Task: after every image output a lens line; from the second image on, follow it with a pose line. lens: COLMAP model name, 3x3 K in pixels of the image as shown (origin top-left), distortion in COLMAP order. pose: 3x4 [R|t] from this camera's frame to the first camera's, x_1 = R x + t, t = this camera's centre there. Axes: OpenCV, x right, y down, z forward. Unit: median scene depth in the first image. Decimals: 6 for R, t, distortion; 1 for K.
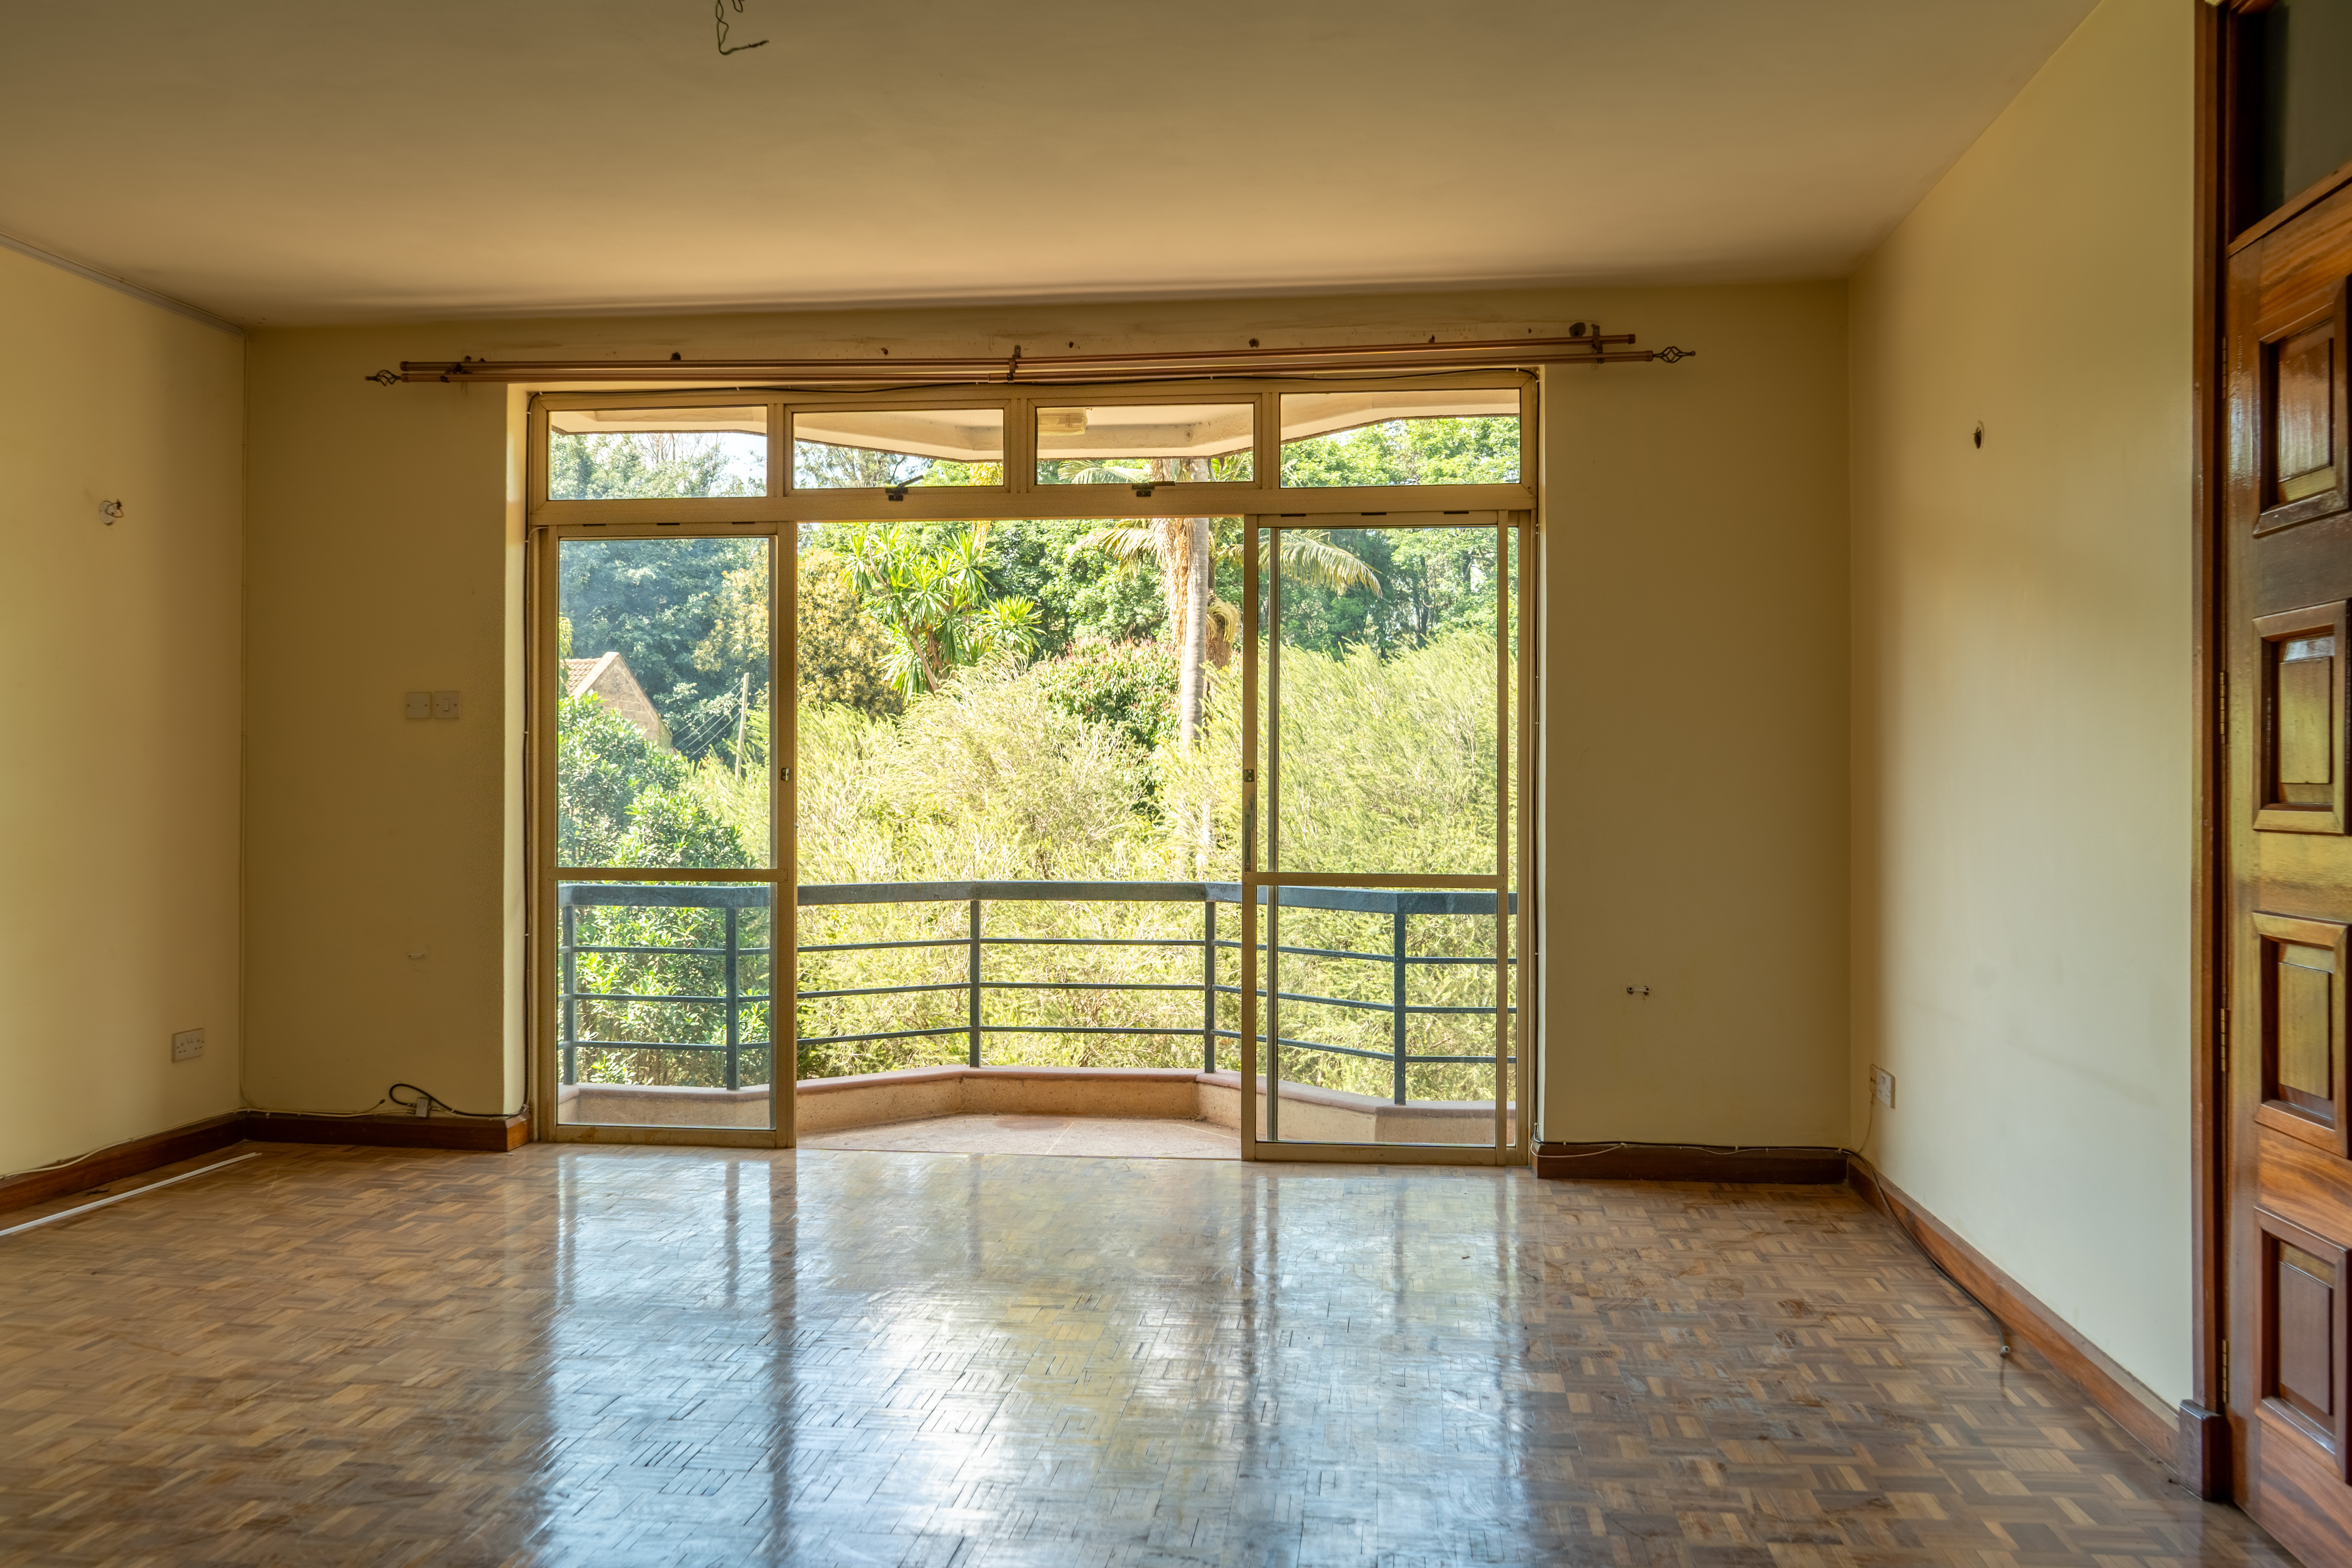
lens RADIAL K [[1906.5, 0, 1176.0], [0, 1906.5, 784.0], [0, 0, 1]] dist [-0.009930, 0.007665]
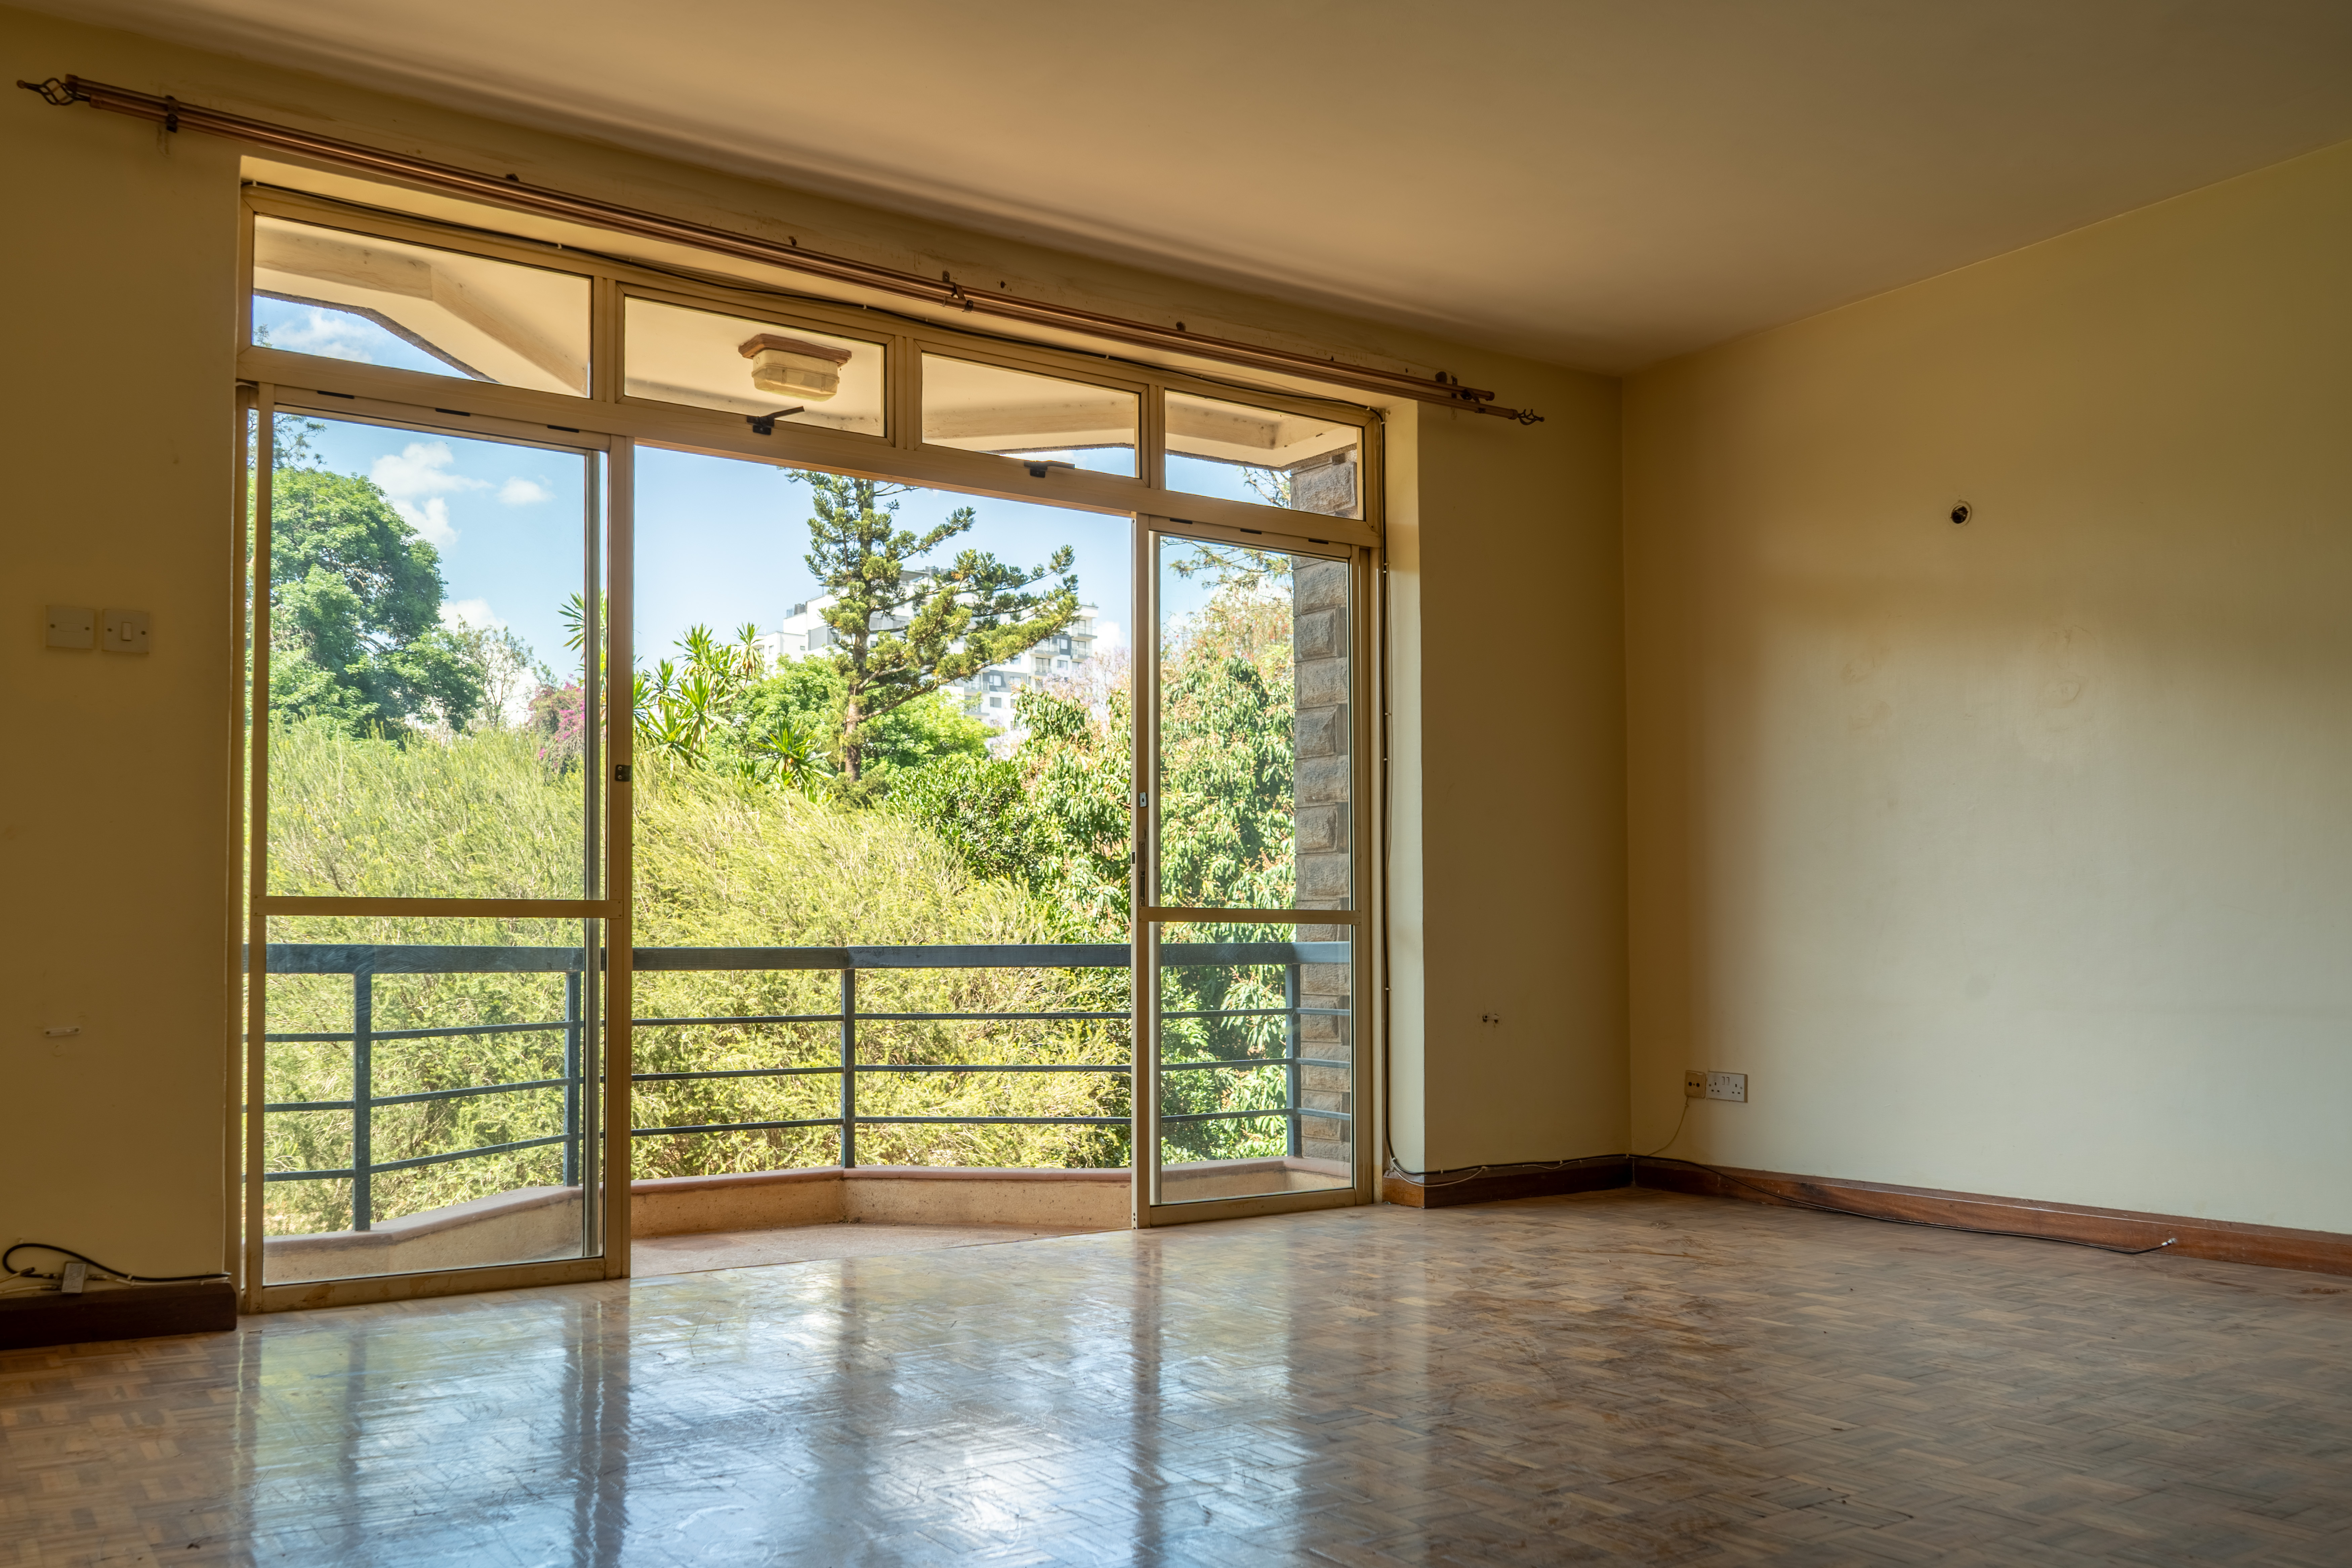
lens RADIAL K [[1889.0, 0, 1173.1], [0, 1889.0, 892.6], [0, 0, 1]] dist [-0.008079, 0.000311]
pose [[0.763726, 0.016268, 0.645336, -0.516656], [0.003533, 0.999562, -0.029379, 0.064179], [-0.645531, 0.024717, 0.763334, 0.299778]]
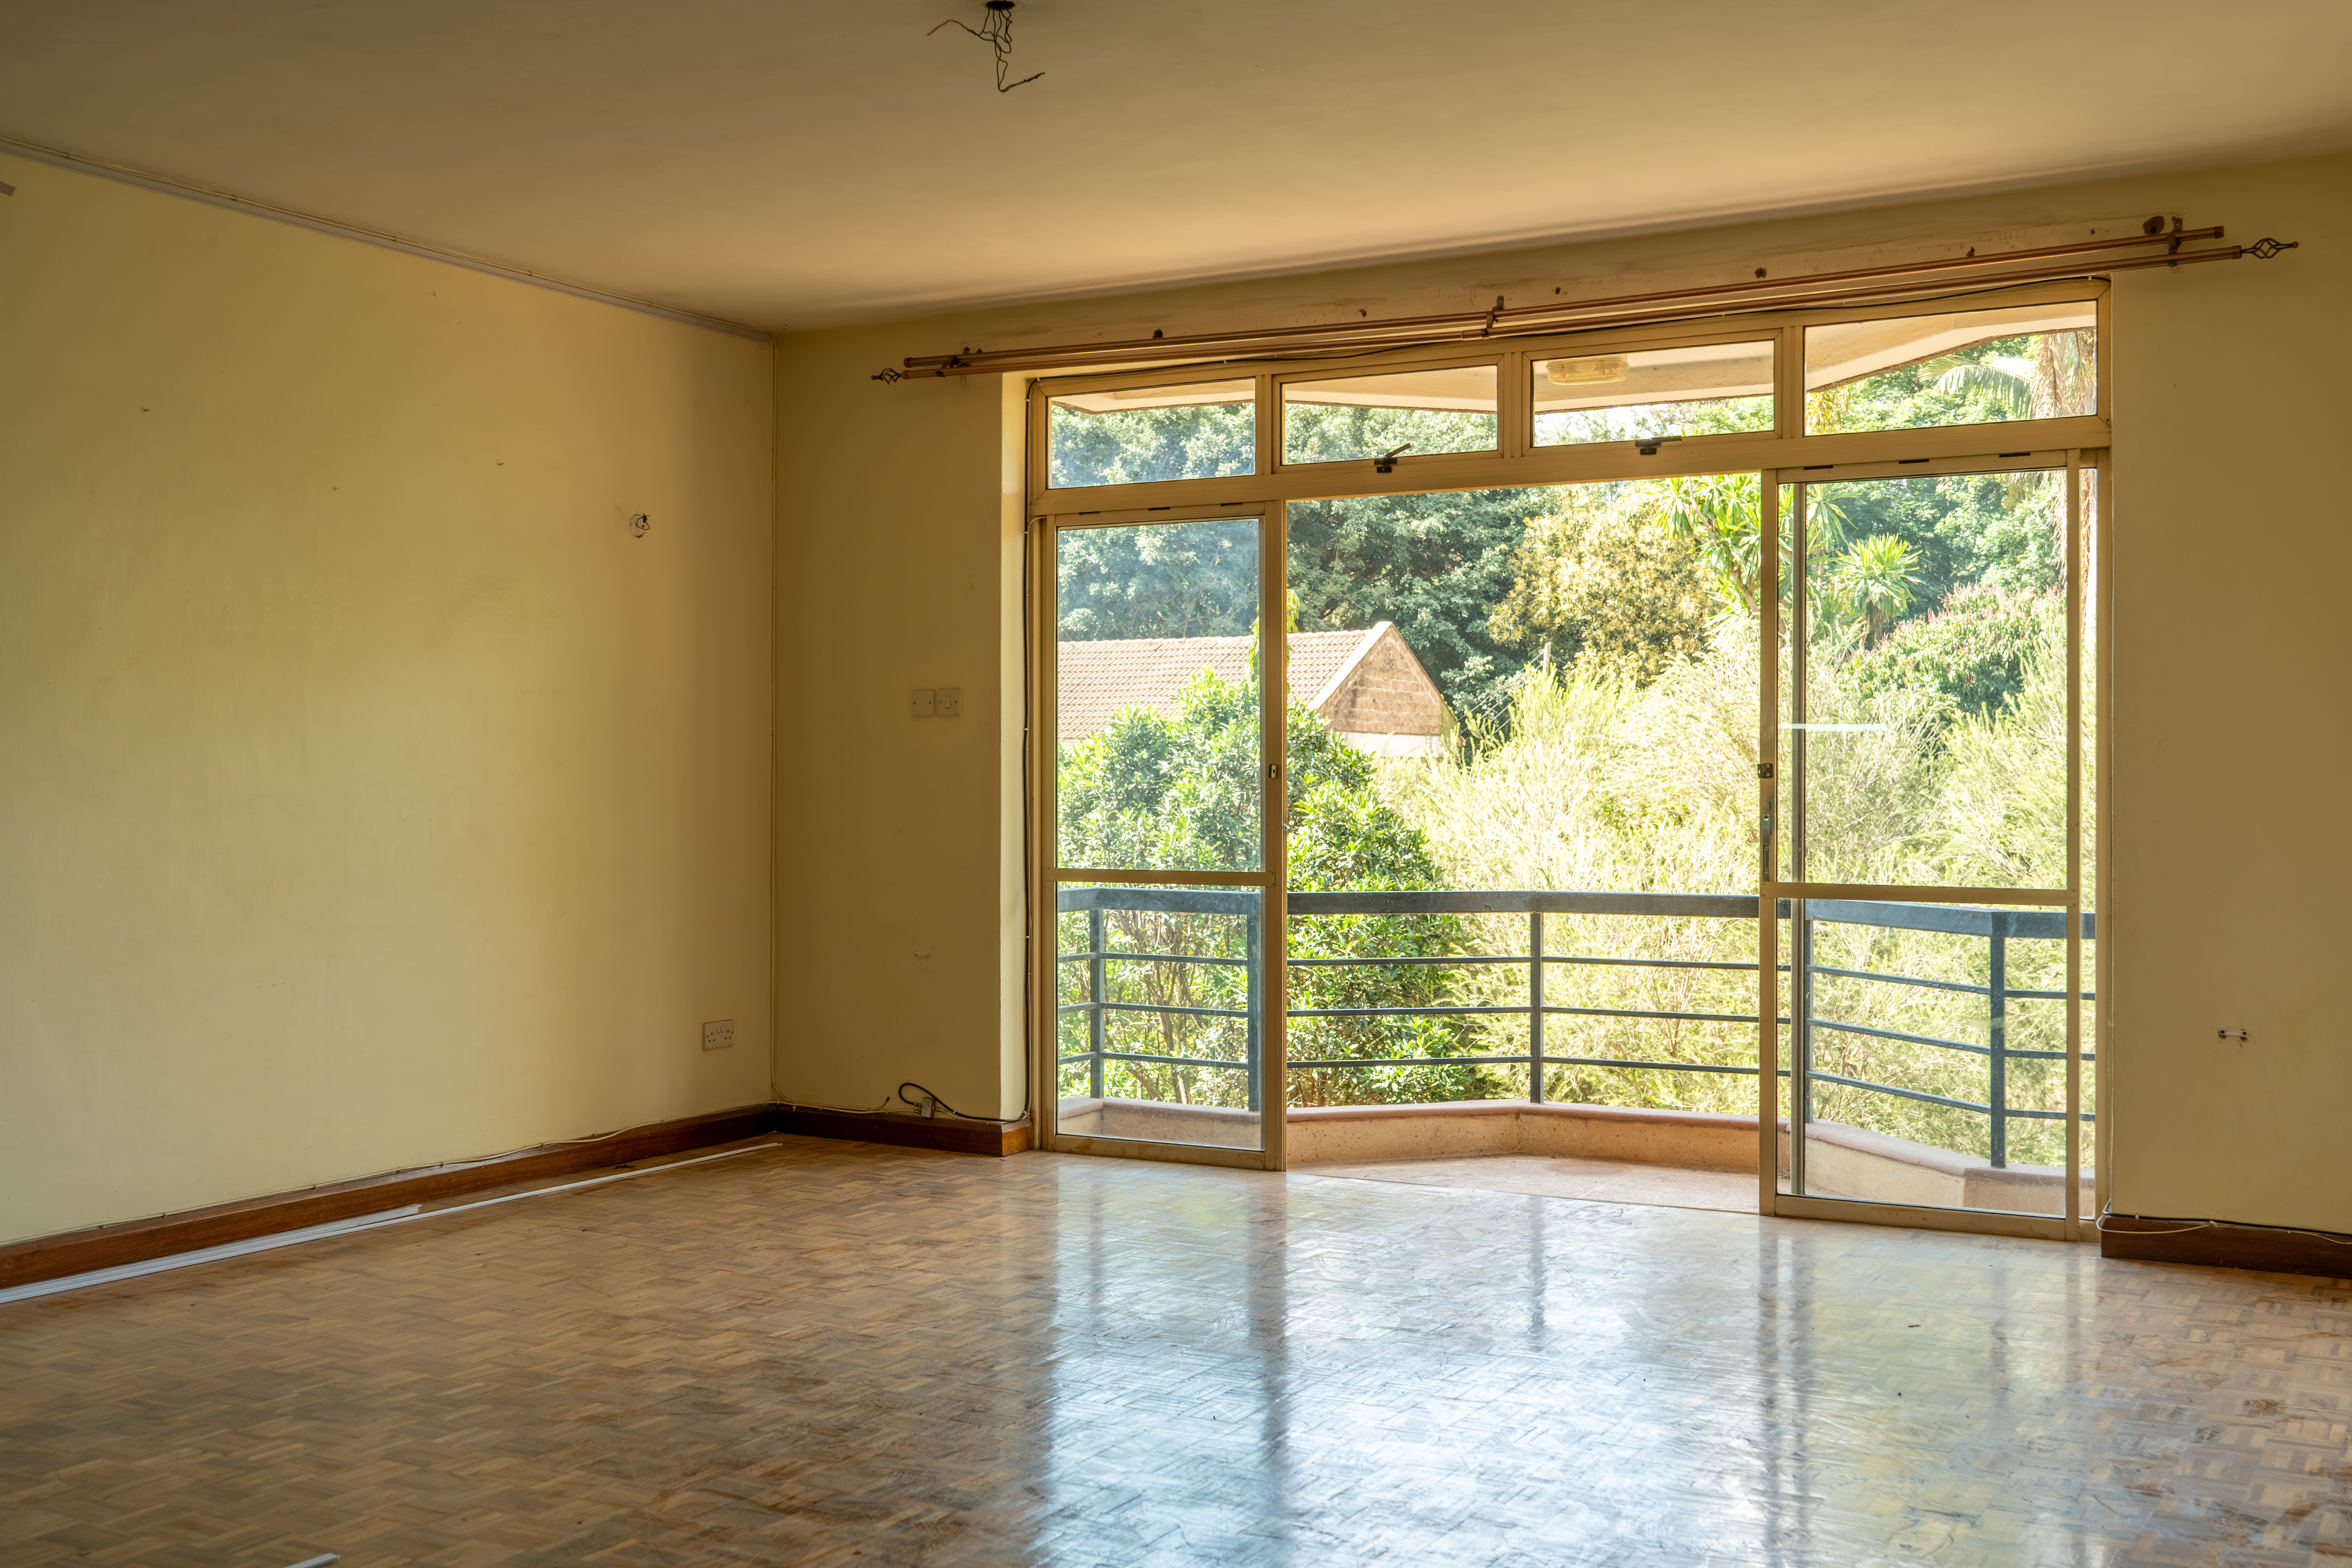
lens RADIAL K [[2413.9, 0, 1176.0], [0, 2413.9, 784.0], [0, 0, 1]] dist [0.001901, 0.018462]
pose [[0.924463, -0.001213, -0.381269, 0.203207], [0.001974, 0.999997, 0.001606, -0.000748], [0.381266, -0.002237, 0.924463, -0.113533]]
